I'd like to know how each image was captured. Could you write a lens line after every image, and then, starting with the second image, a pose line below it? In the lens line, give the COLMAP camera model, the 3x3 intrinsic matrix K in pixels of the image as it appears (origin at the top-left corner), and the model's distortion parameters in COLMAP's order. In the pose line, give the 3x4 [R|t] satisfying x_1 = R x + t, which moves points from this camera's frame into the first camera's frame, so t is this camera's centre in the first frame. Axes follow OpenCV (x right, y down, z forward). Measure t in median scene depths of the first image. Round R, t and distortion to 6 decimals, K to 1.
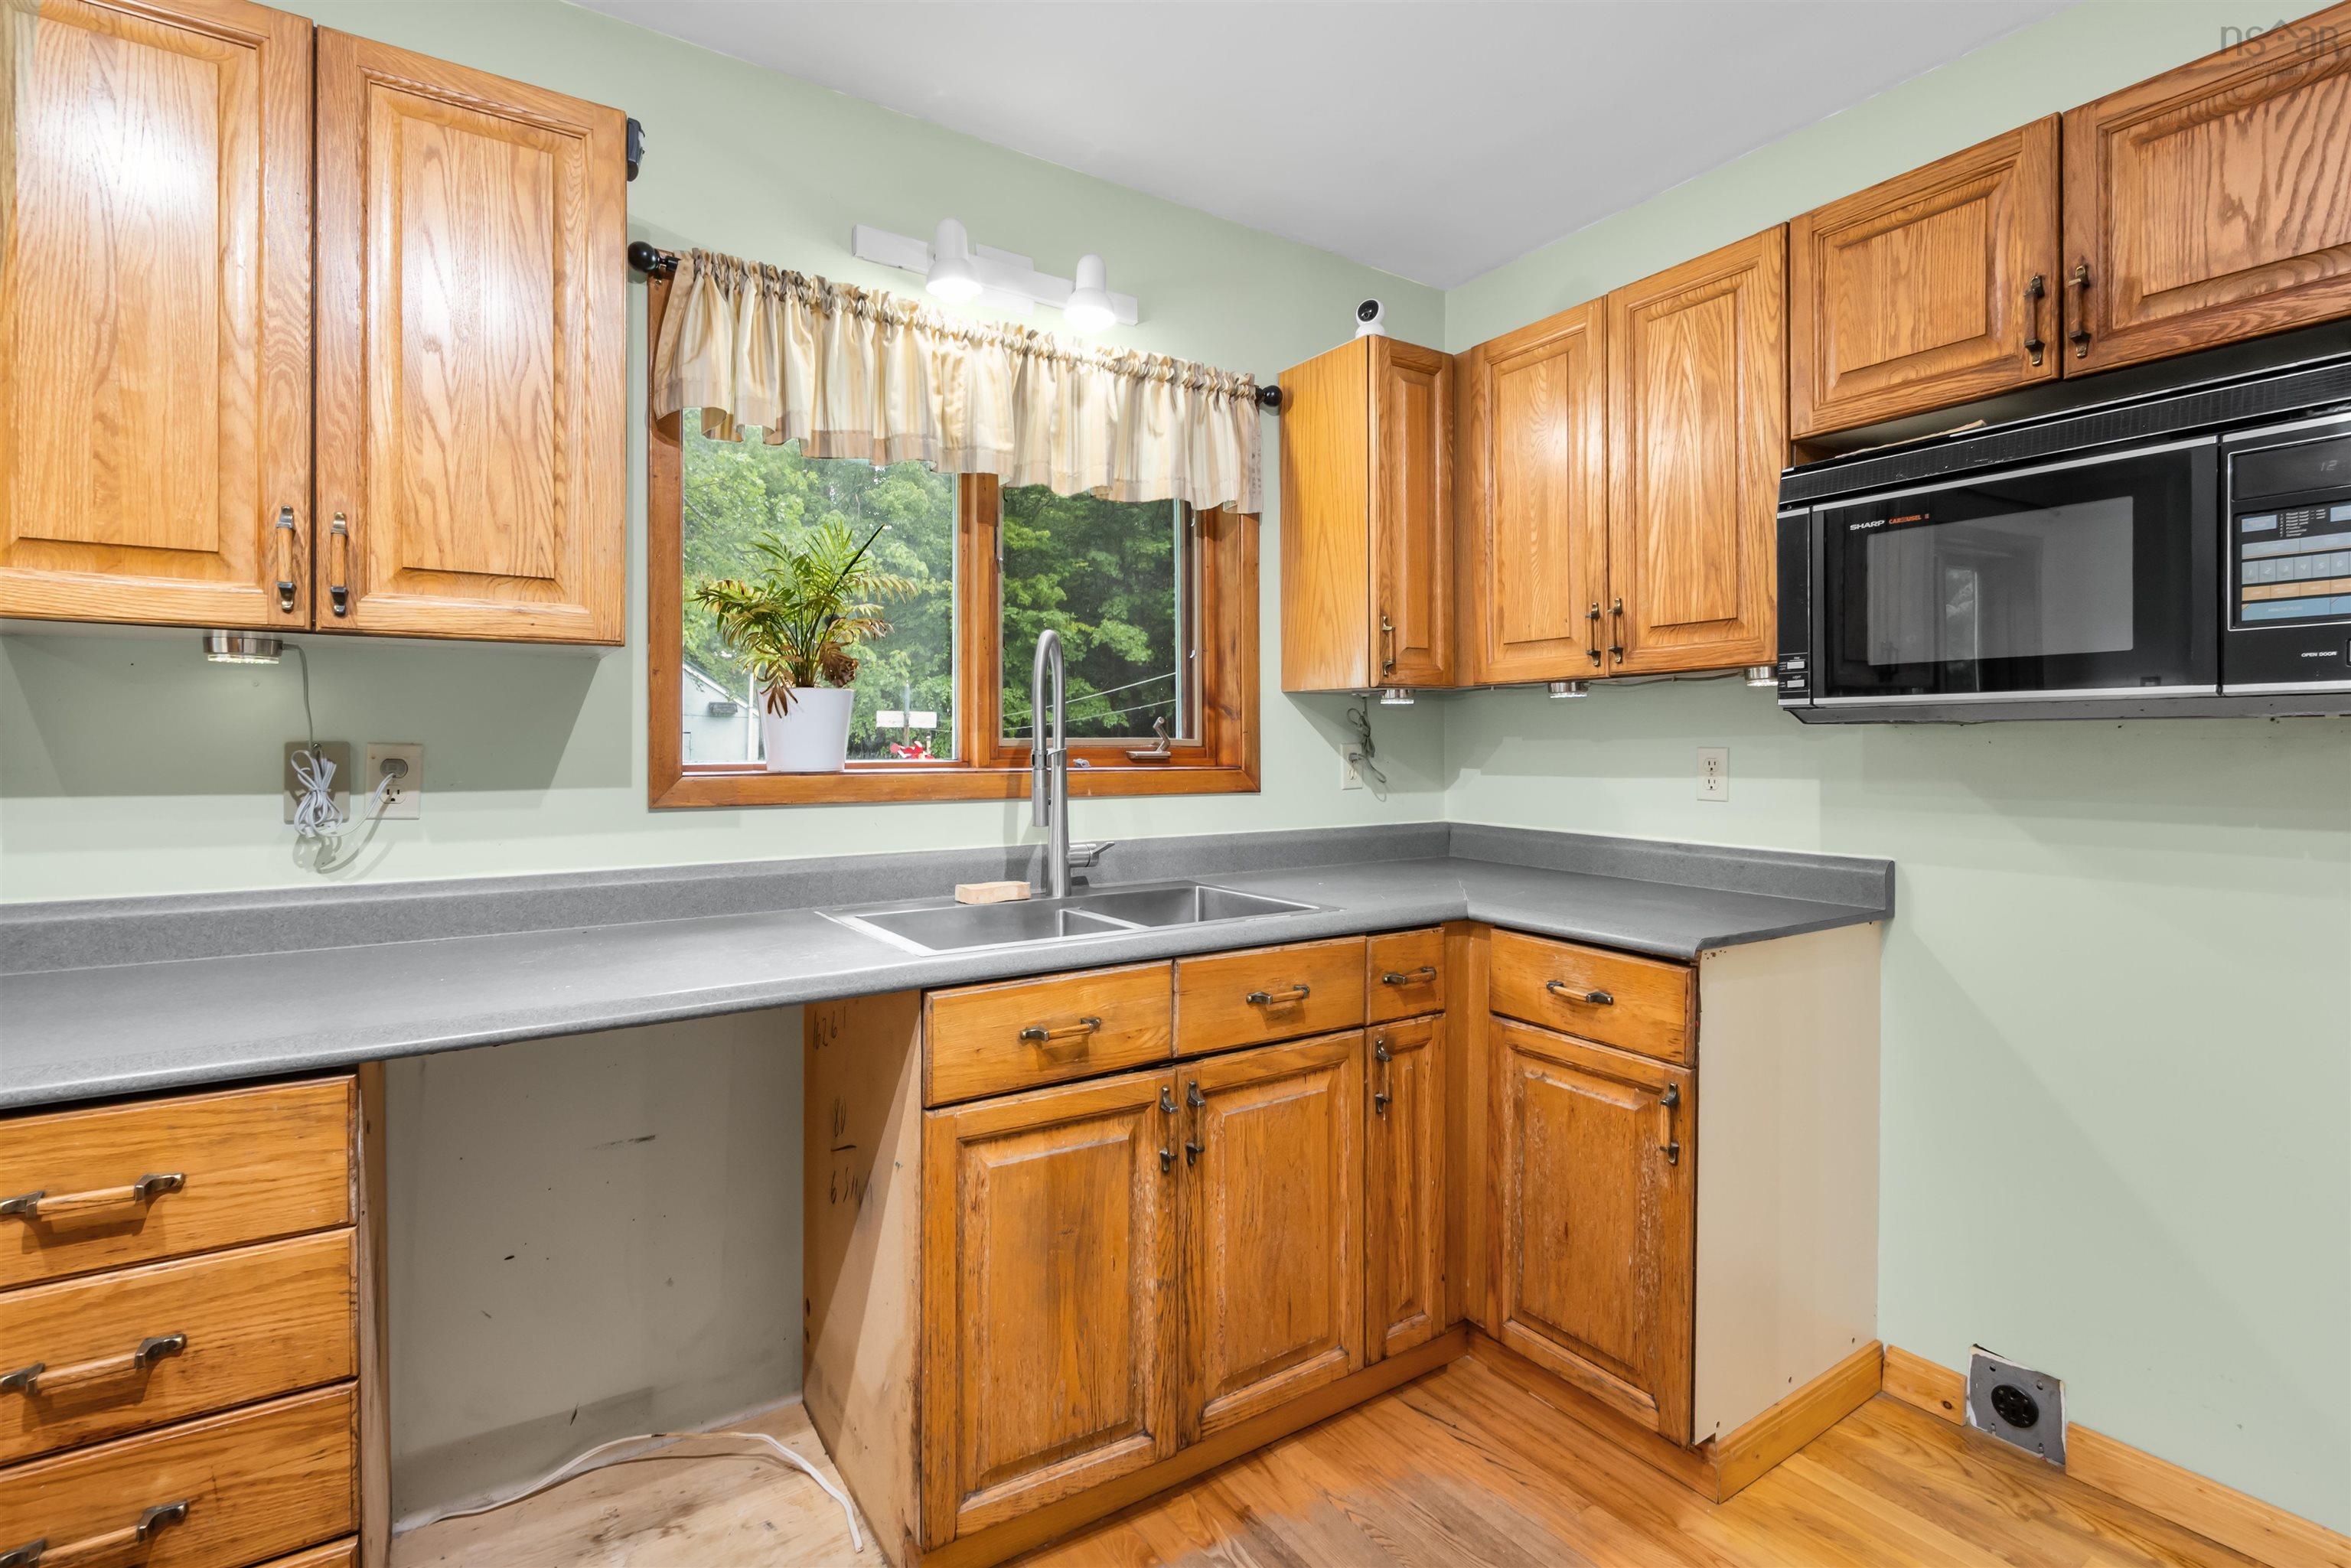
lens RADIAL K [[1095.8, 0, 1191.2], [0, 1095.8, 751.9], [0, 0, 1]] dist [-0.003973, -0.000865]
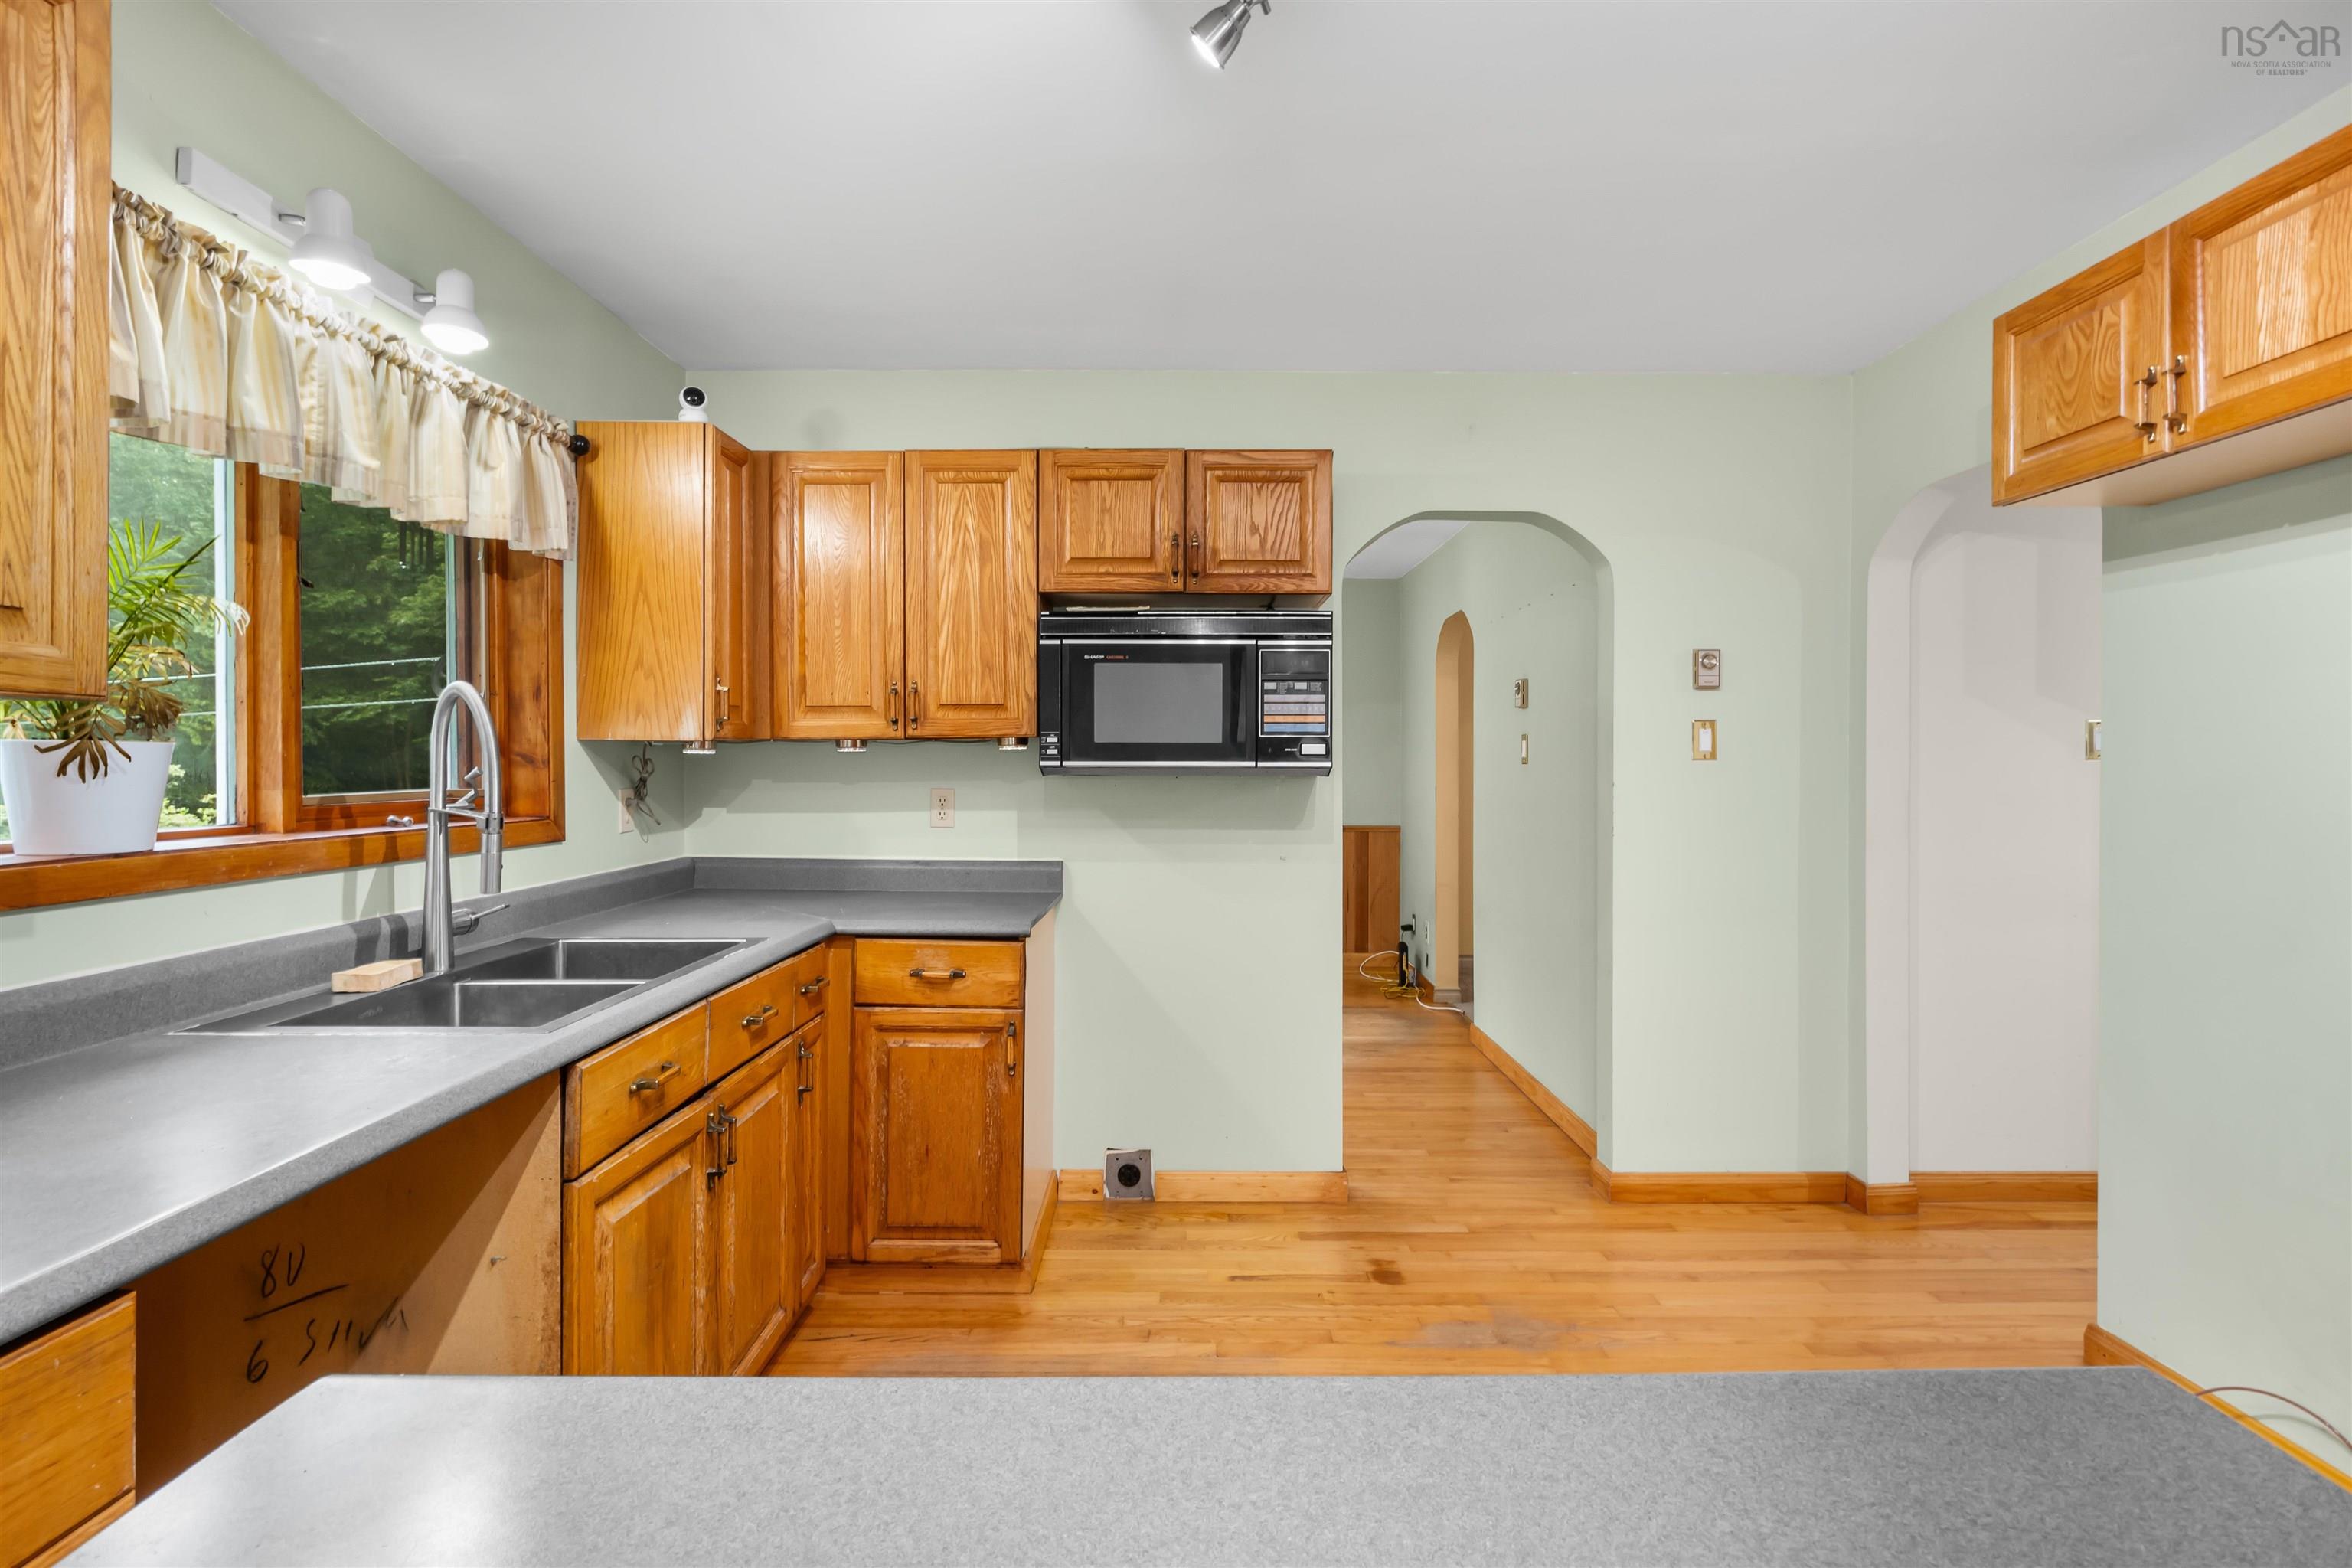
lens RADIAL K [[1085.8, 0, 1178.9], [0, 1085.8, 761.9], [0, 0, 1]] dist [-0.001743, -0.000387]
pose [[0.560228, -0.001271, 0.828337, -0.578111], [0.002847, 0.999996, -0.000392, -0.043042], [-0.828333, 0.002578, 0.560229, -0.015387]]
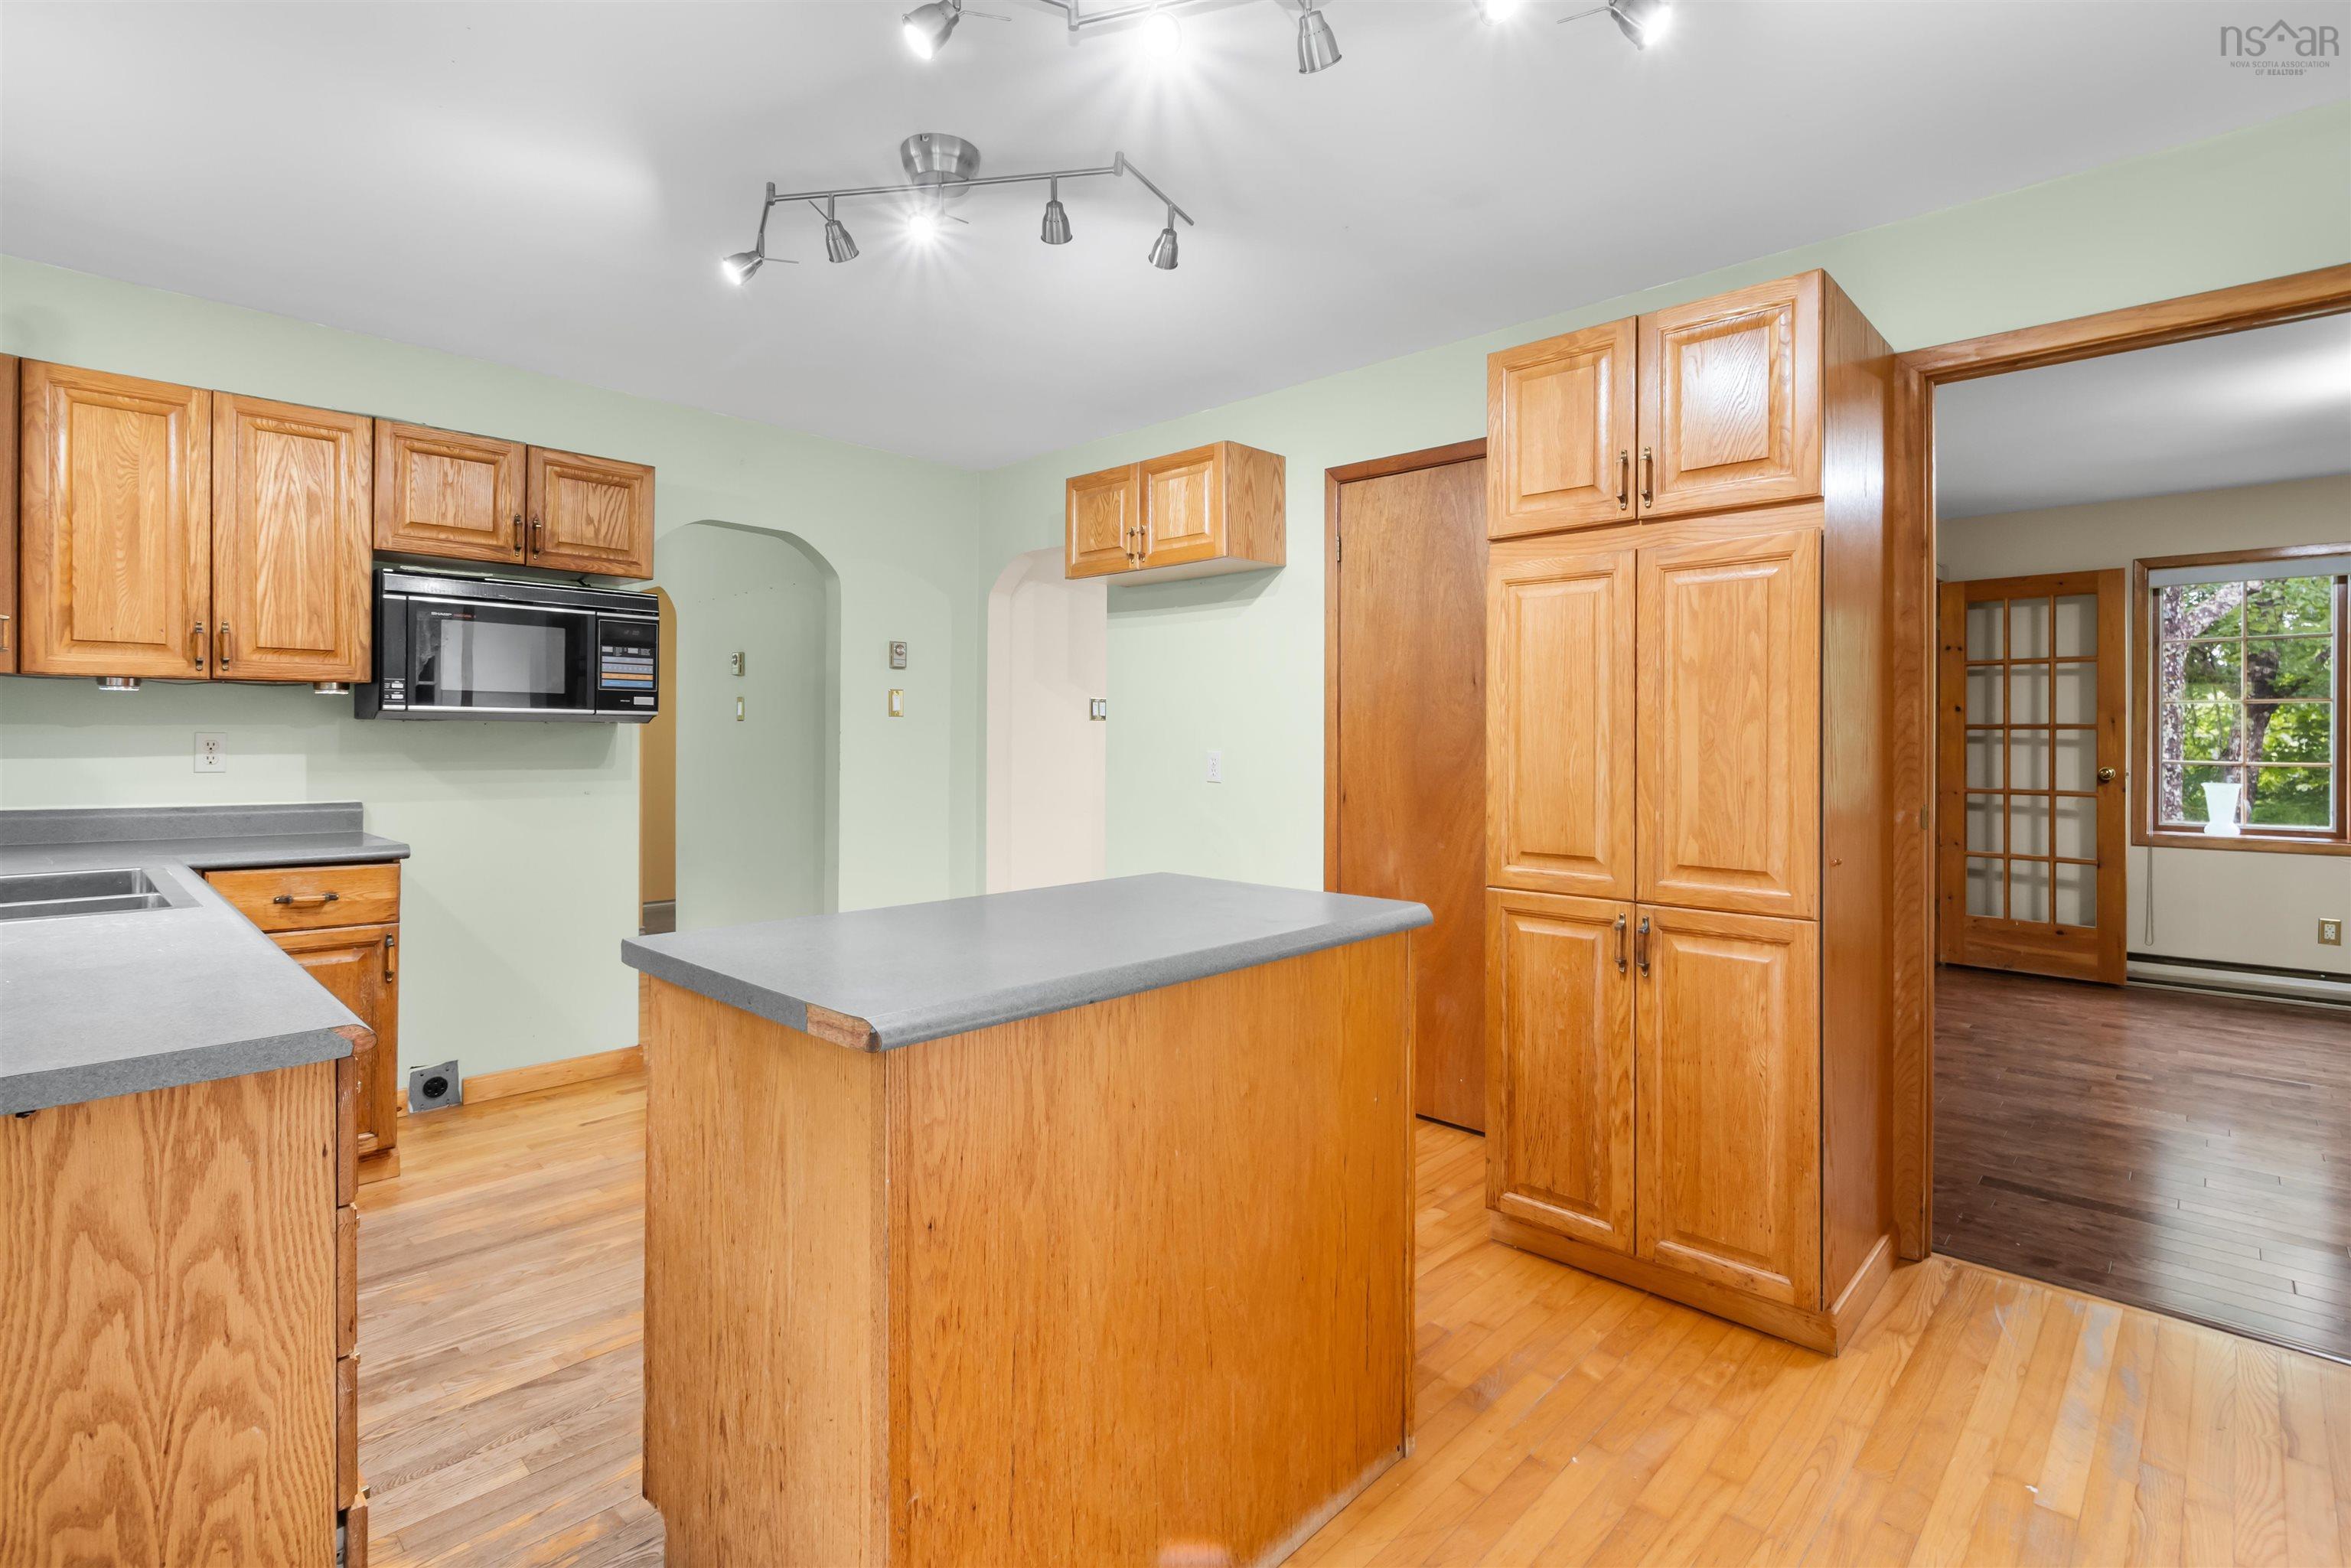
lens RADIAL K [[1095.8, 0, 1191.2], [0, 1095.8, 751.9], [0, 0, 1]] dist [-0.003973, -0.000865]
pose [[-0.230113, -0.014956, 0.973049, -1.296210], [-0.003228, 0.999888, 0.014605, -0.004234], [-0.973159, 0.000220, -0.230135, 0.166340]]
